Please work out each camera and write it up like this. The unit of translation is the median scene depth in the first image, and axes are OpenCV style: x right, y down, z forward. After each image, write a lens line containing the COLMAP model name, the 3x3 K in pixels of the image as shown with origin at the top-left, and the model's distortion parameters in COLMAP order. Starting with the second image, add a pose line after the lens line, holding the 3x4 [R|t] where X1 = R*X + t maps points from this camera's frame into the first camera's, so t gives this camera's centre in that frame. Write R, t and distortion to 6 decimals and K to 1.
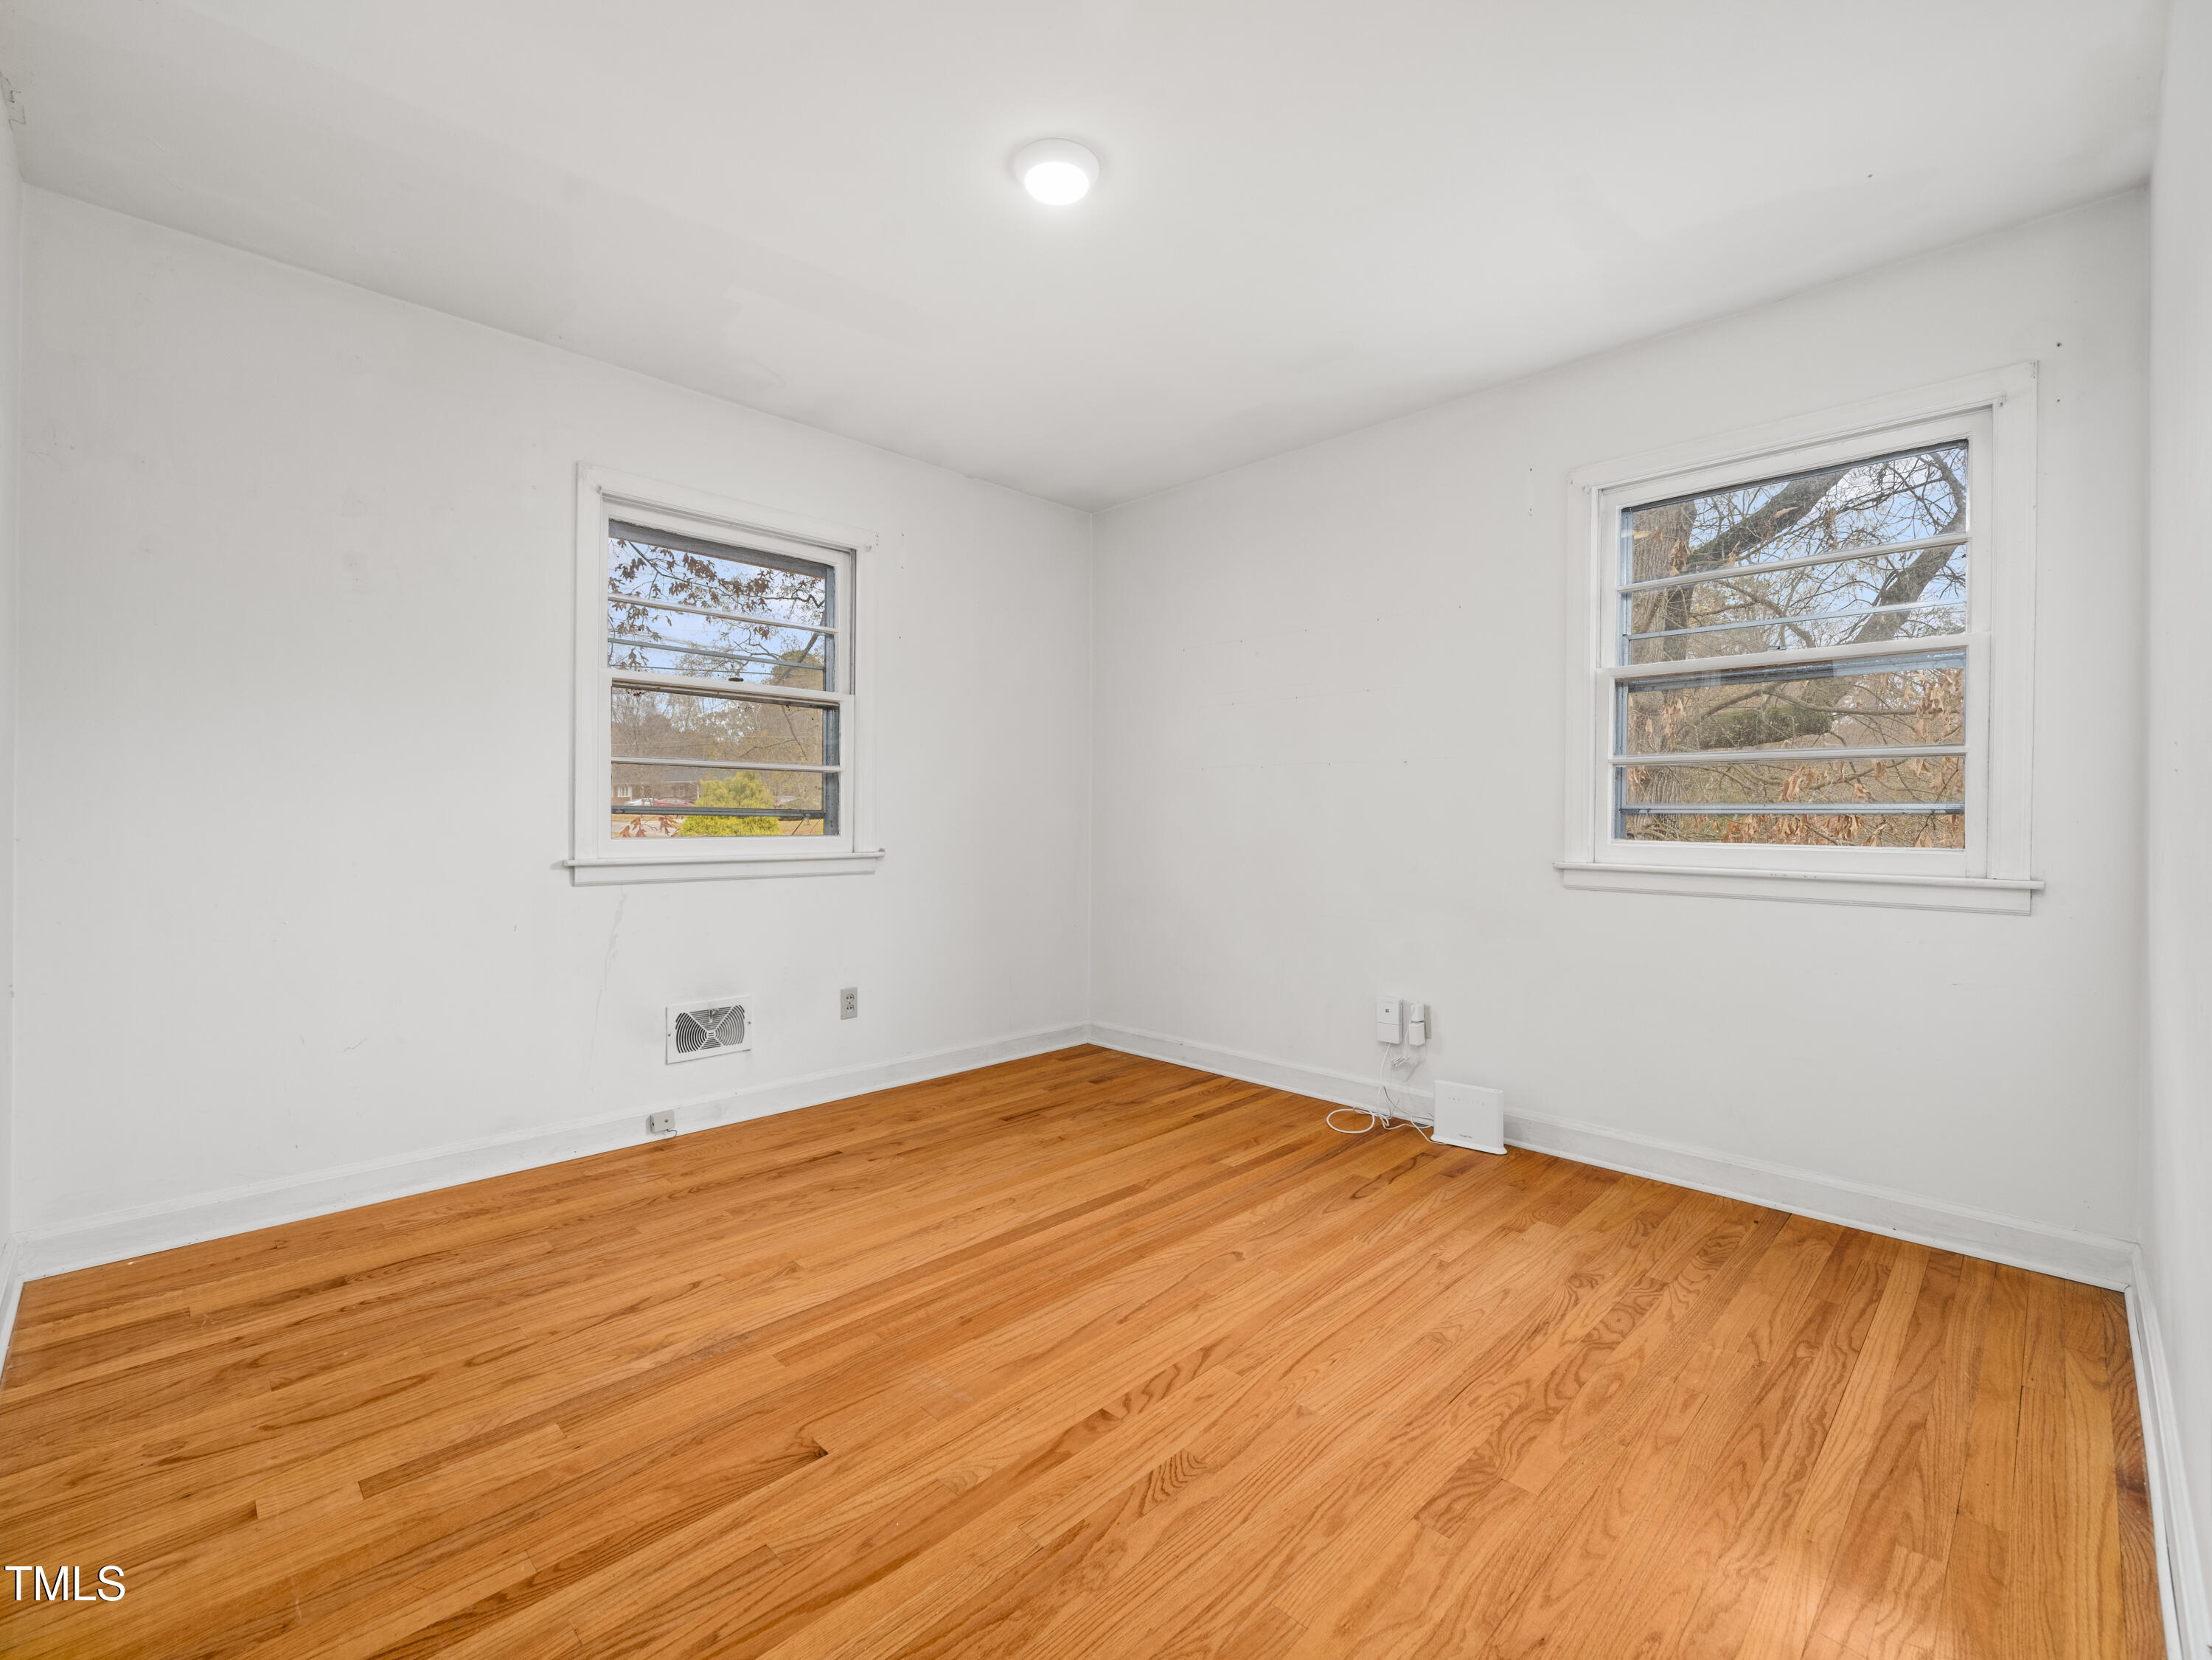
lens RADIAL K [[969.1, 0, 1092.9], [0, 969.1, 823.0], [0, 0, 1]] dist [-0.003647, 0.000445]
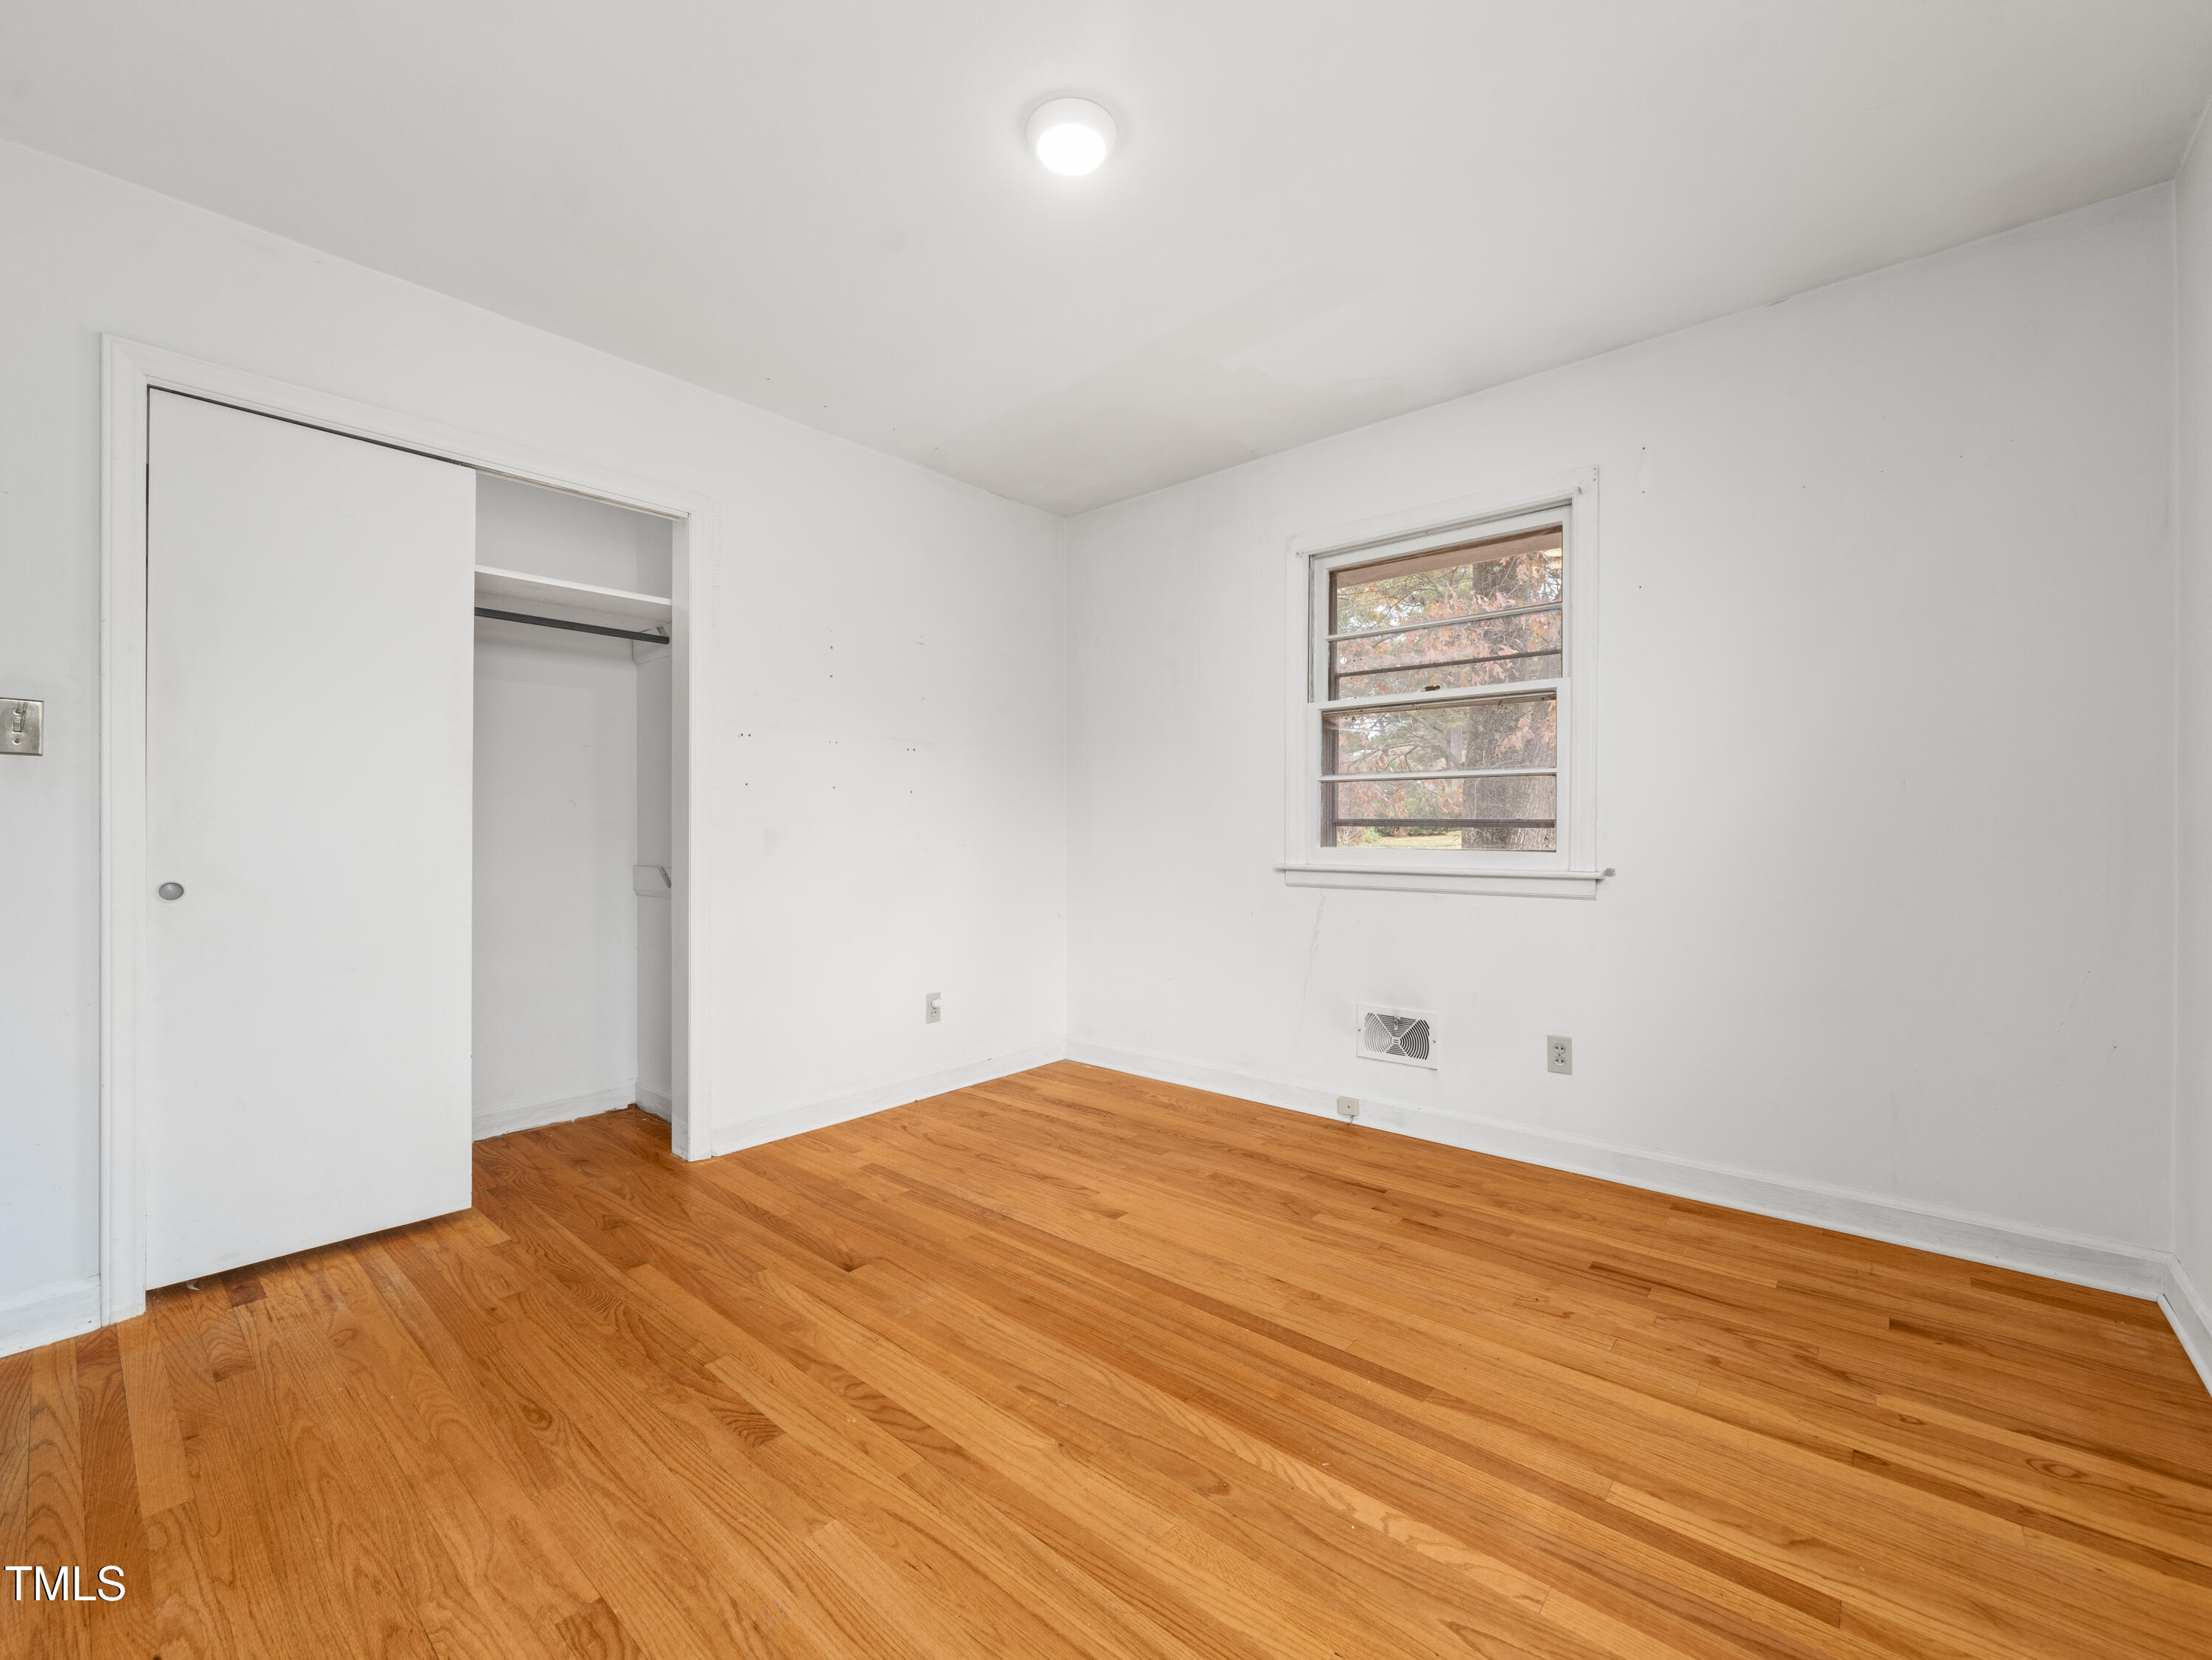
lens RADIAL K [[901.6, 0, 1096.6], [0, 901.6, 833.9], [0, 0, 1]] dist [-0.002831, 0.000384]
pose [[0.087832, 0.003233, -0.996130, 0.592268], [-0.003242, 0.999990, 0.002960, -0.002878], [0.996130, 0.002970, 0.087841, 0.676763]]
